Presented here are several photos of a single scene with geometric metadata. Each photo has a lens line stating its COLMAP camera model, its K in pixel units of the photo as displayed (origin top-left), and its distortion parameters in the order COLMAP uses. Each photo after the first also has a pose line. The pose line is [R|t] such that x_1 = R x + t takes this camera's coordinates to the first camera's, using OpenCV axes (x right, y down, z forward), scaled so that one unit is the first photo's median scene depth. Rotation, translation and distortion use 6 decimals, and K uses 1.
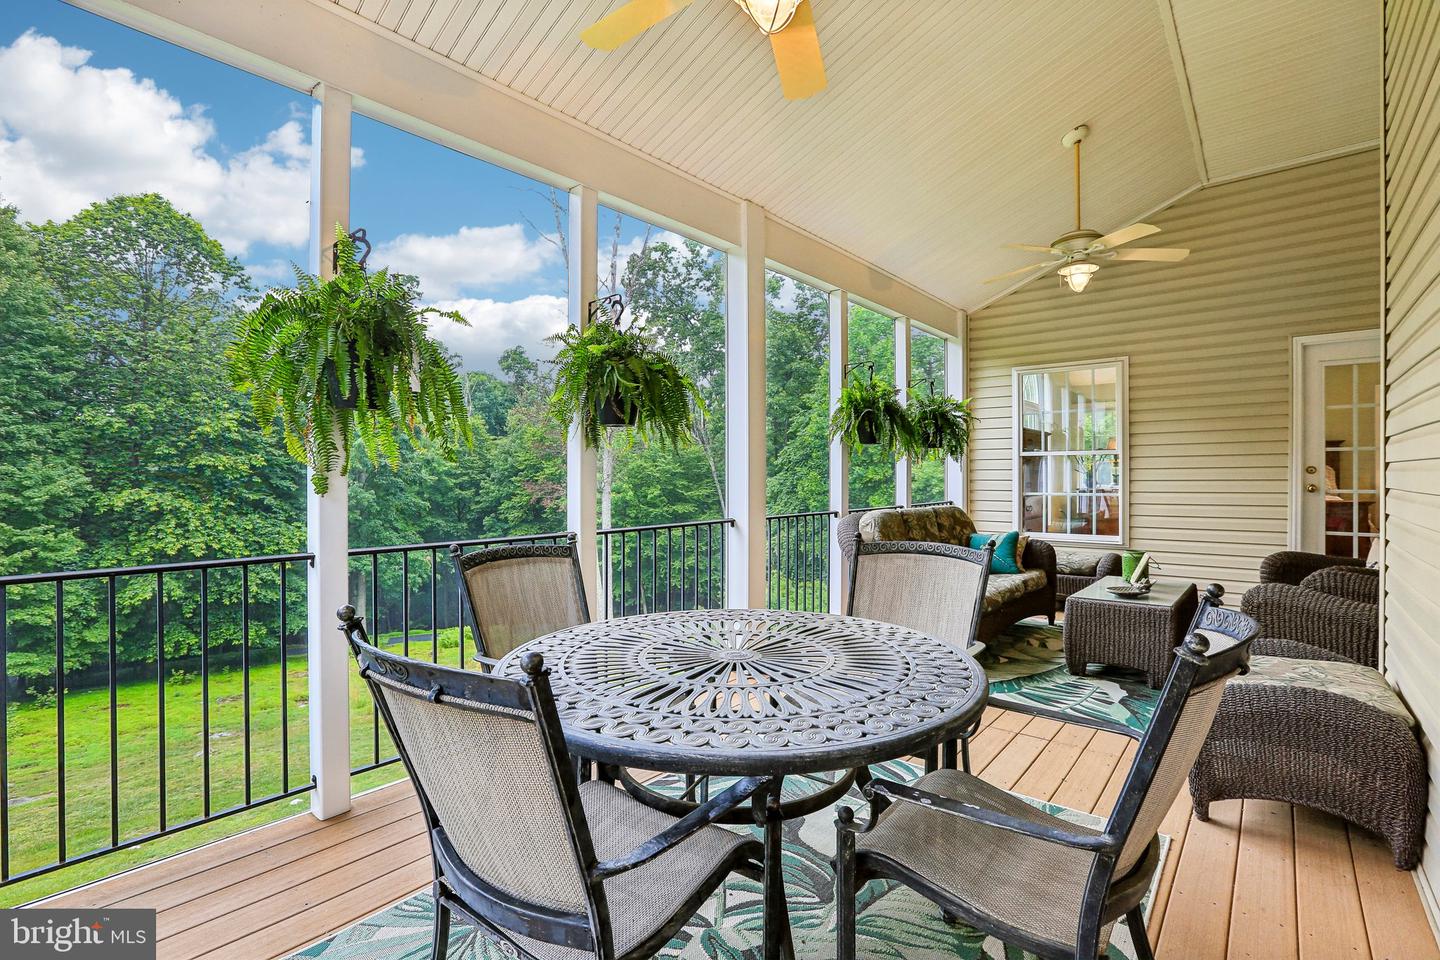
lens RADIAL K [[666.3, 0, 707.0], [0, 666.3, 475.3], [0, 0, 1]] dist [-0.044168, 0.016508]
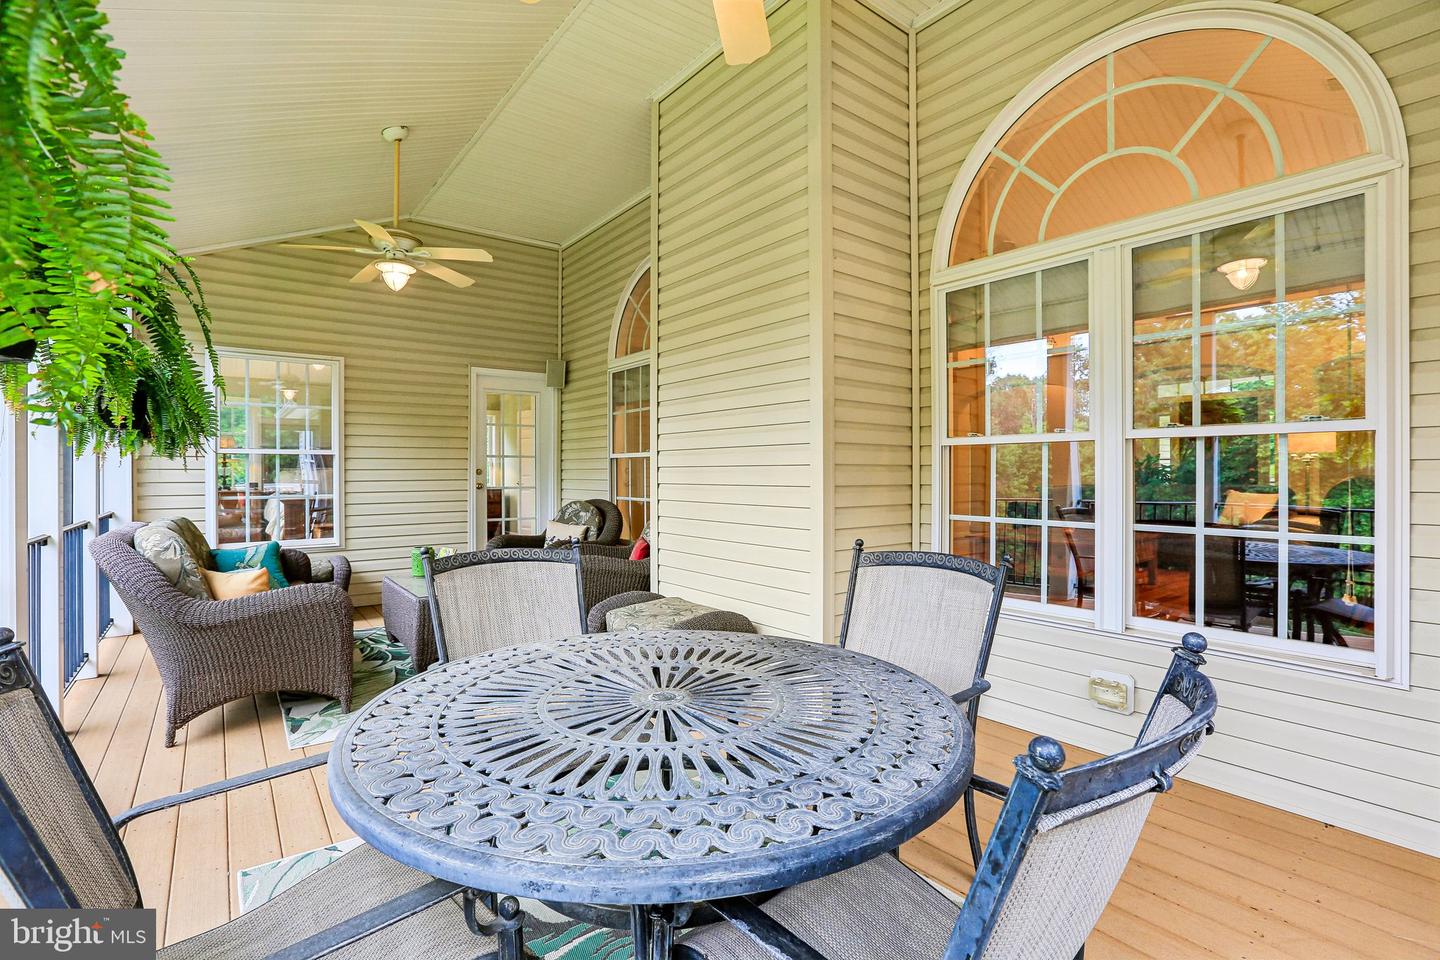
lens RADIAL K [[666.3, 0, 713.2], [0, 666.3, 477.2], [0, 0, 1]] dist [-0.044168, 0.016508]
pose [[0.196862, -0.000678, 0.980431, -0.314830], [-0.000889, 0.999999, 0.000870, 0.000997], [-0.980431, -0.001043, 0.196861, 0.335148]]
